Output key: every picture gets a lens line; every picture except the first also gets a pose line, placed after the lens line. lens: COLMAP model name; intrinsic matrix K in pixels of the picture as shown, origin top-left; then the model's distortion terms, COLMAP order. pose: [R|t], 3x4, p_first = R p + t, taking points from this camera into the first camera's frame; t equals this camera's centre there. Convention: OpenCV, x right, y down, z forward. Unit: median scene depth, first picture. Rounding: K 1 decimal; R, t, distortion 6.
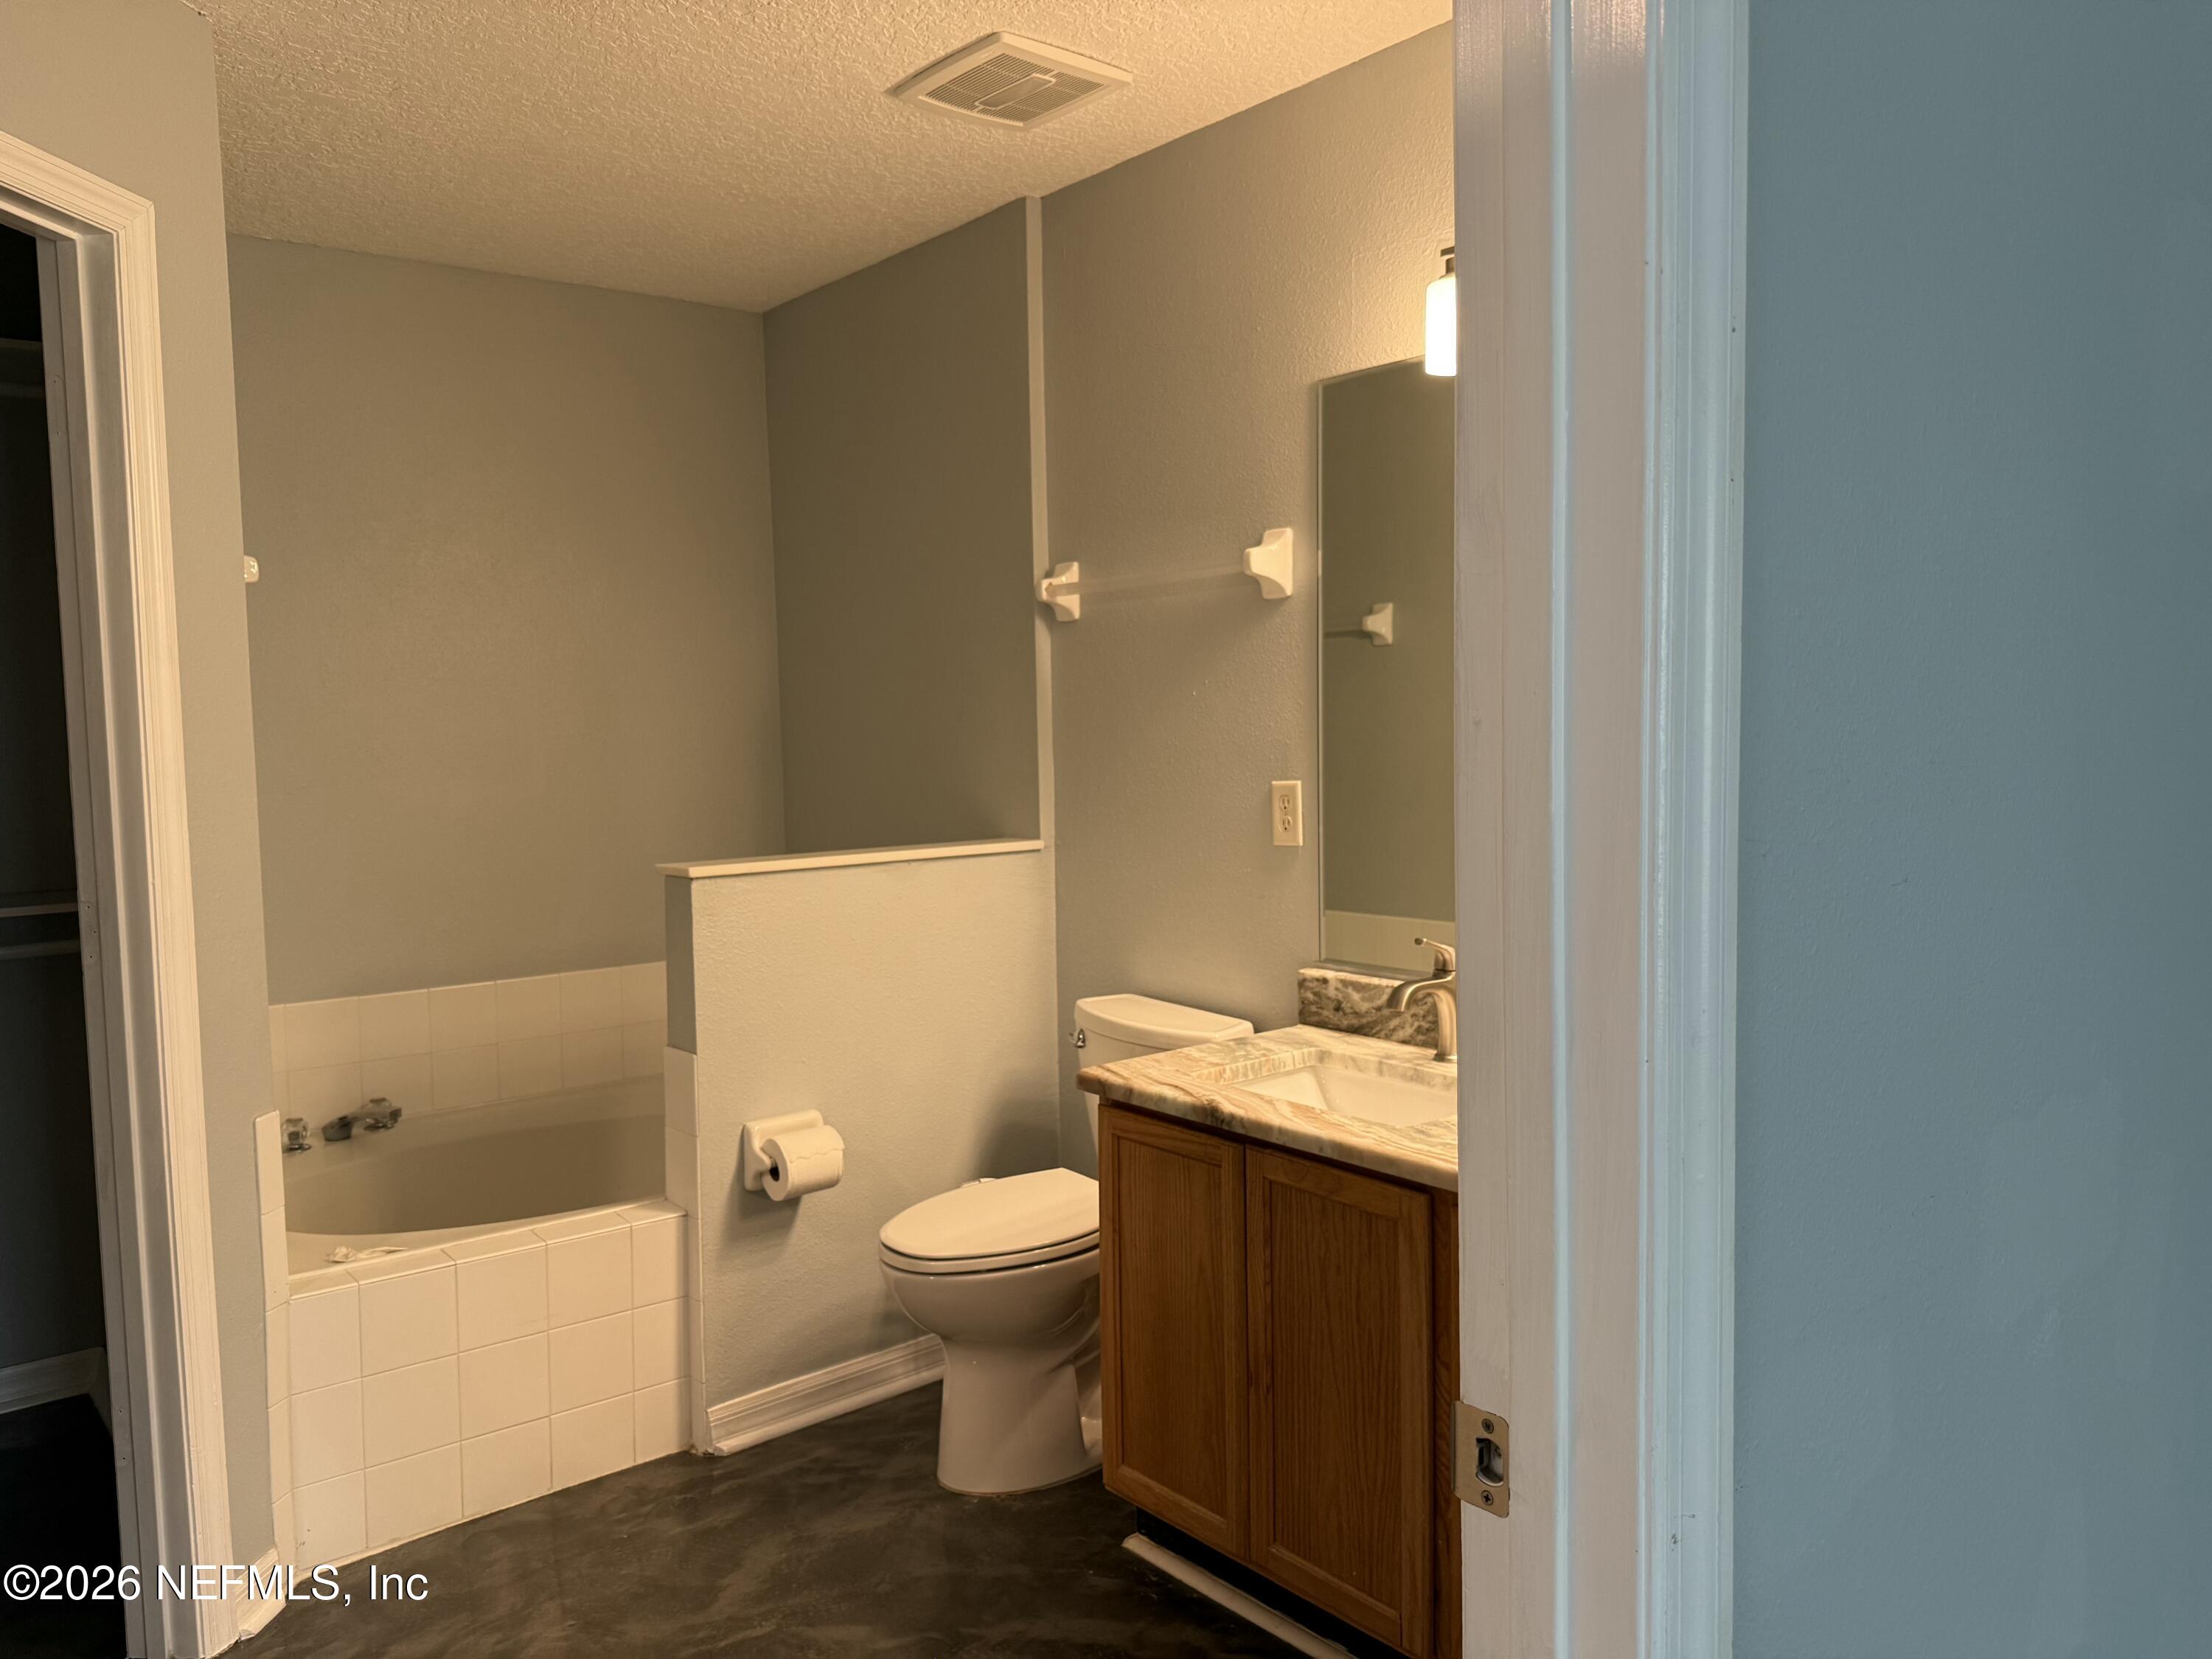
lens RADIAL K [[1595.7, 0, 1106.0], [0, 1595.7, 829.5], [0, 0, 1]] dist [-0.087565, 0.042187]
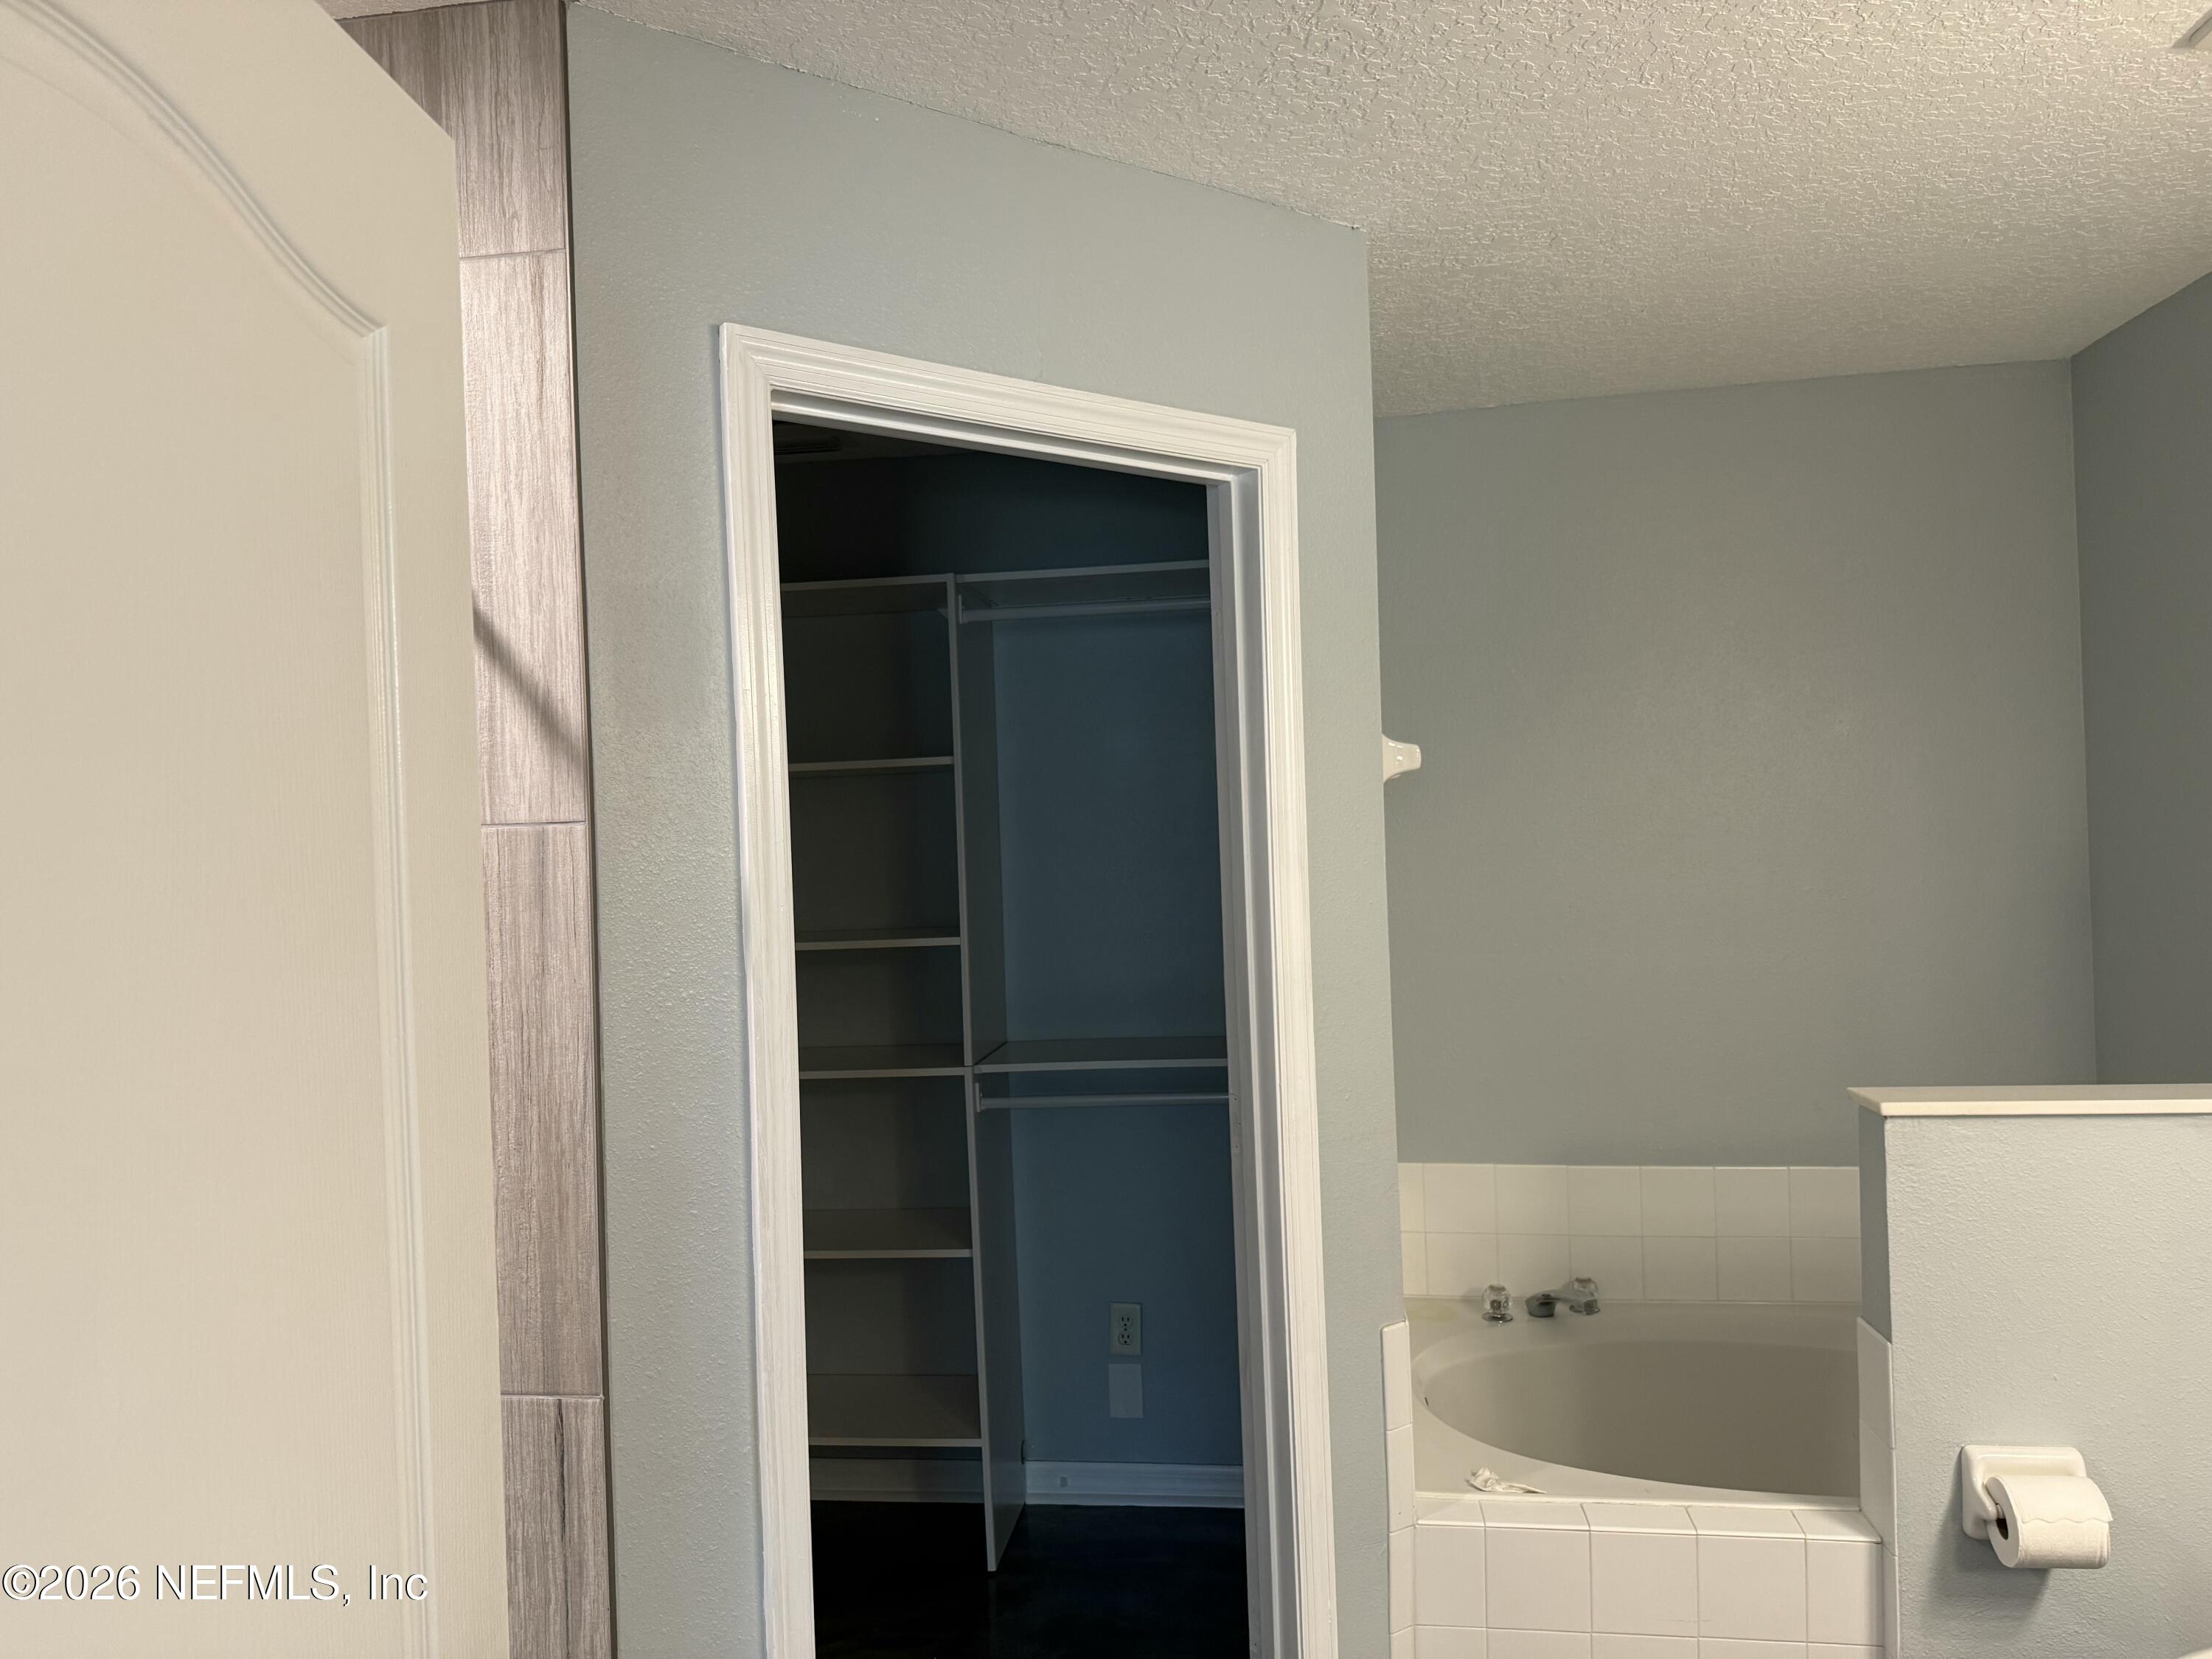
lens RADIAL K [[1543.6, 0, 1111.6], [0, 1543.6, 822.2], [0, 0, 1]] dist [0.058016, -0.059338]
pose [[0.670281, -0.016922, -0.741915, 0.064435], [-0.018142, 0.999068, -0.039177, -0.080441], [0.741886, 0.039720, 0.669349, 0.176790]]
